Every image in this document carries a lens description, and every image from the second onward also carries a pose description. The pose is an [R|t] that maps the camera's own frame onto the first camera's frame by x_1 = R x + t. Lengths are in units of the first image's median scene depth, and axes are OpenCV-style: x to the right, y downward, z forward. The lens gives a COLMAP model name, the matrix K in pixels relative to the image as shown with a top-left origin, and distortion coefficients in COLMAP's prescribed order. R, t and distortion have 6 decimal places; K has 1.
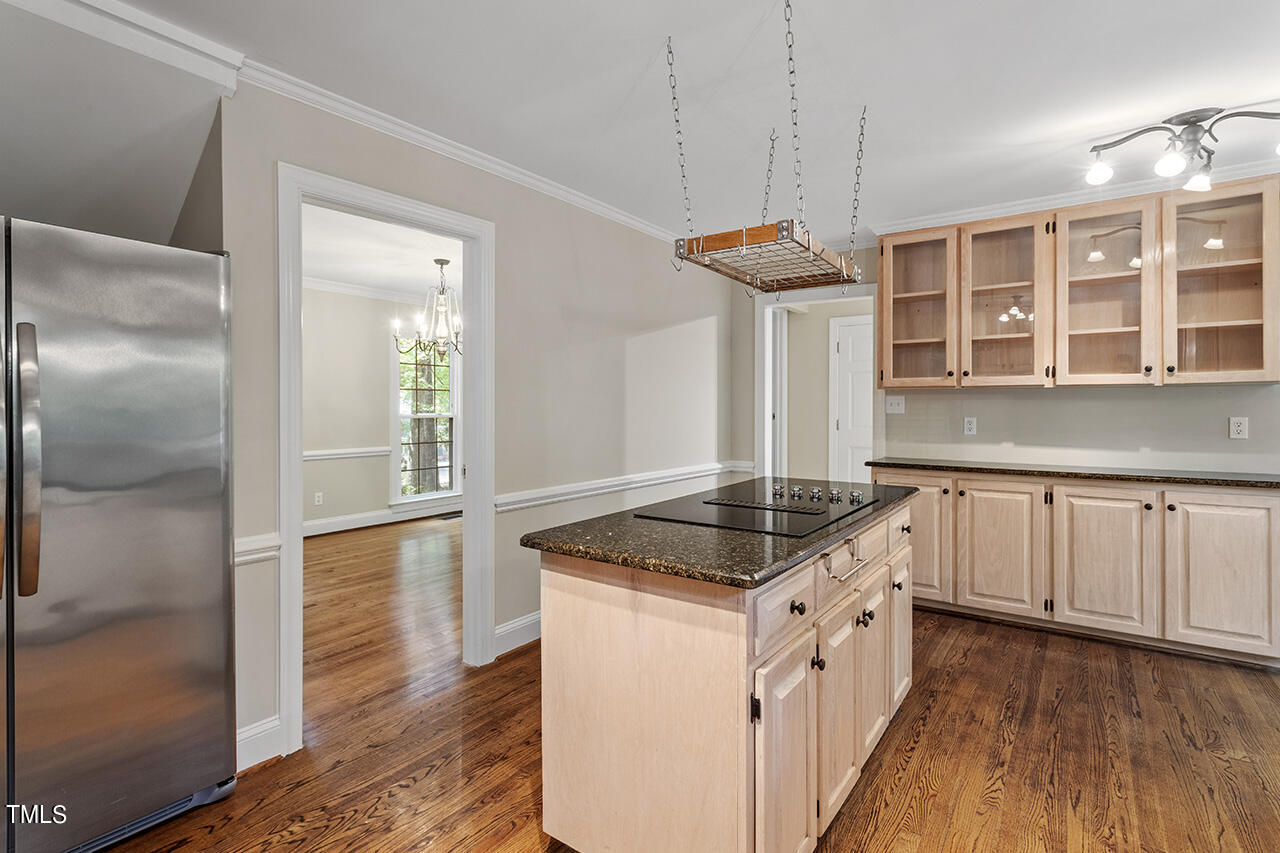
lens RADIAL K [[614.8, 0, 637.9], [0, 614.8, 414.4], [0, 0, 1]] dist [0.006256, 0.000421]
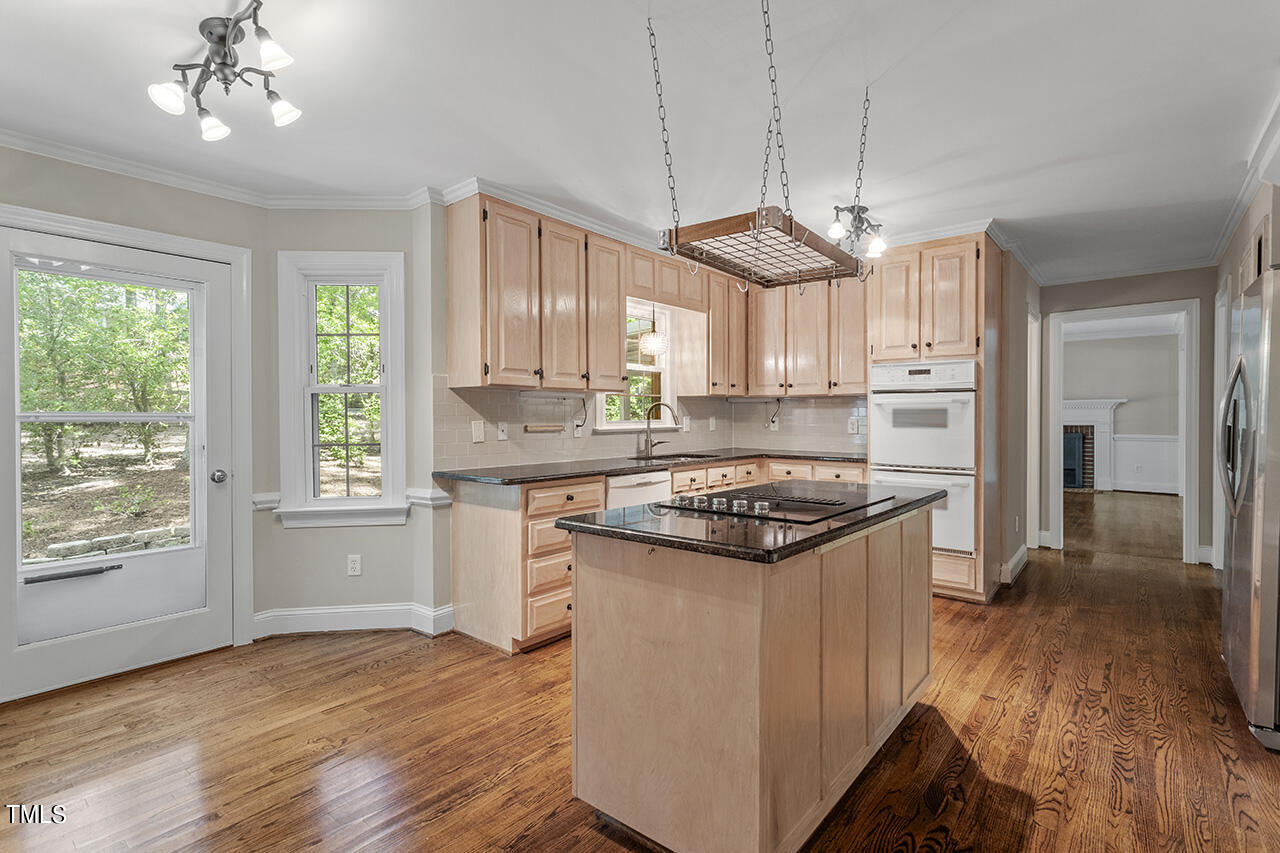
lens RADIAL K [[614.8, 0, 638.5], [0, 614.8, 420.1], [0, 0, 1]] dist [0.006256, 0.000421]
pose [[-0.998346, 0.004118, 0.057347, 0.234871], [0.005313, 0.999772, 0.020693, -0.005214], [-0.057249, 0.020964, -0.998140, 1.240940]]
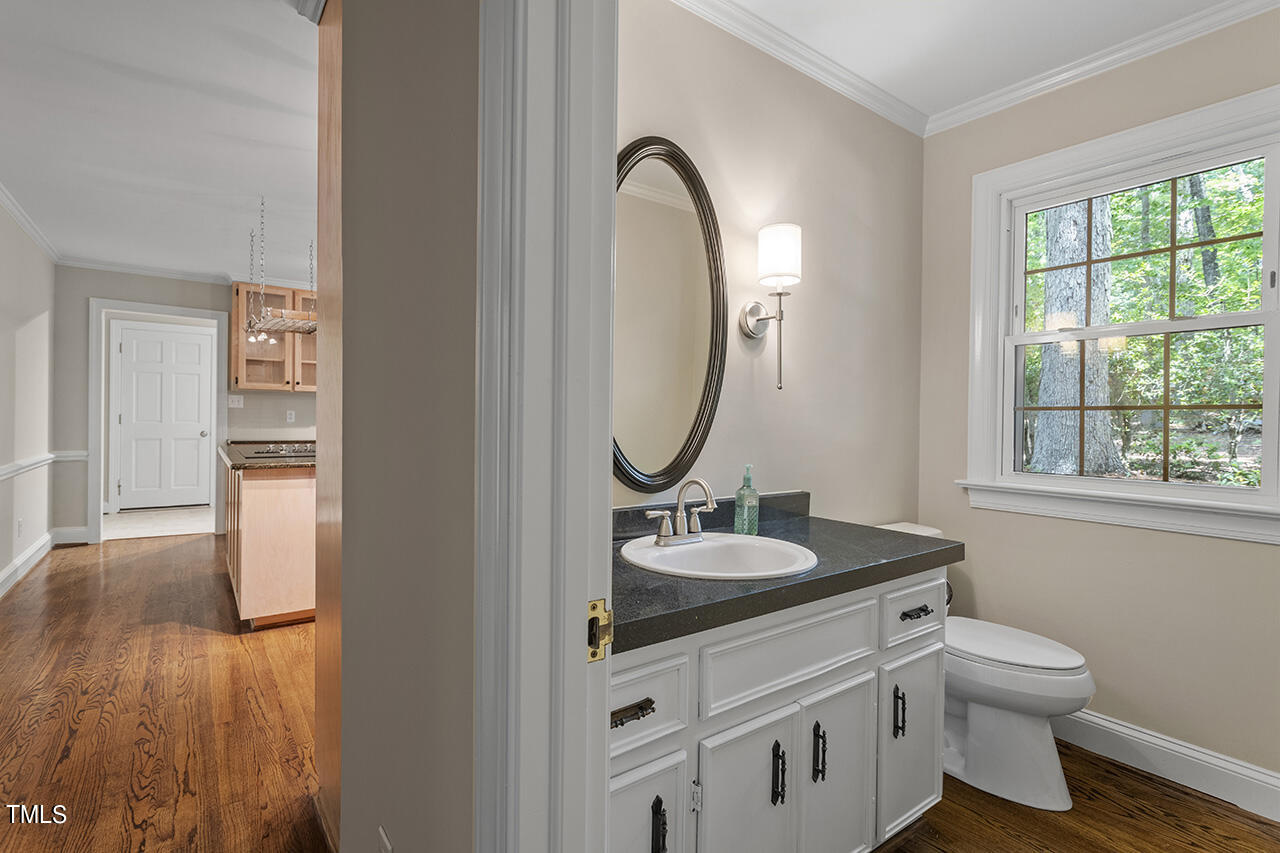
lens RADIAL K [[614.8, 0, 632.5], [0, 614.8, 422.8], [0, 0, 1]] dist [0.006256, 0.000421]
pose [[0.313855, -0.003825, 0.949463, -0.760051], [-0.001310, 0.999989, 0.004462, 0.030330], [-0.949470, -0.002645, 0.313846, -0.352408]]
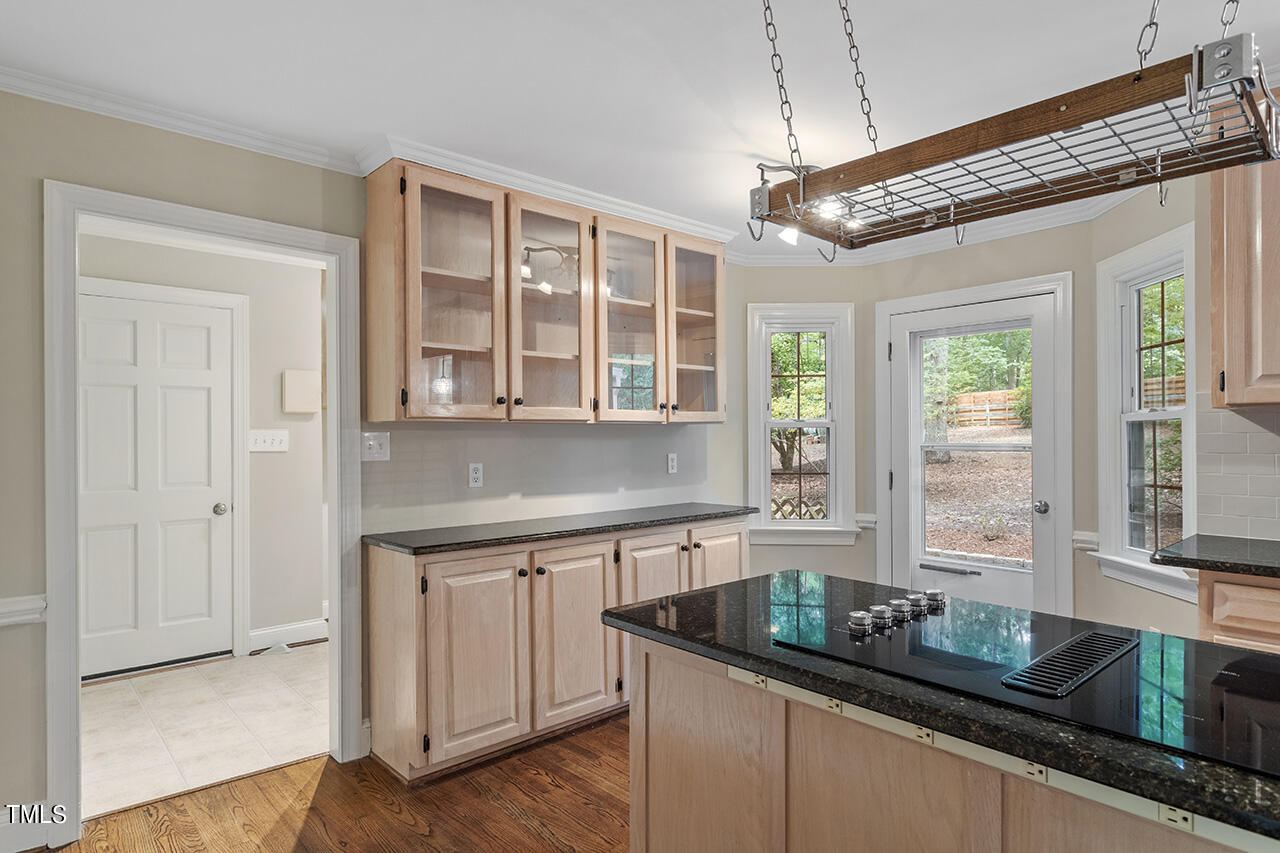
lens RADIAL K [[719.4, 0, 644.2], [0, 719.4, 435.5], [0, 0, 1]] dist [0.001411, 0.000817]
pose [[0.210069, -0.000195, 0.977686, -0.262545], [0.021739, 0.999754, -0.004471, -0.021355], [-0.977445, 0.022193, 0.210022, 0.722184]]
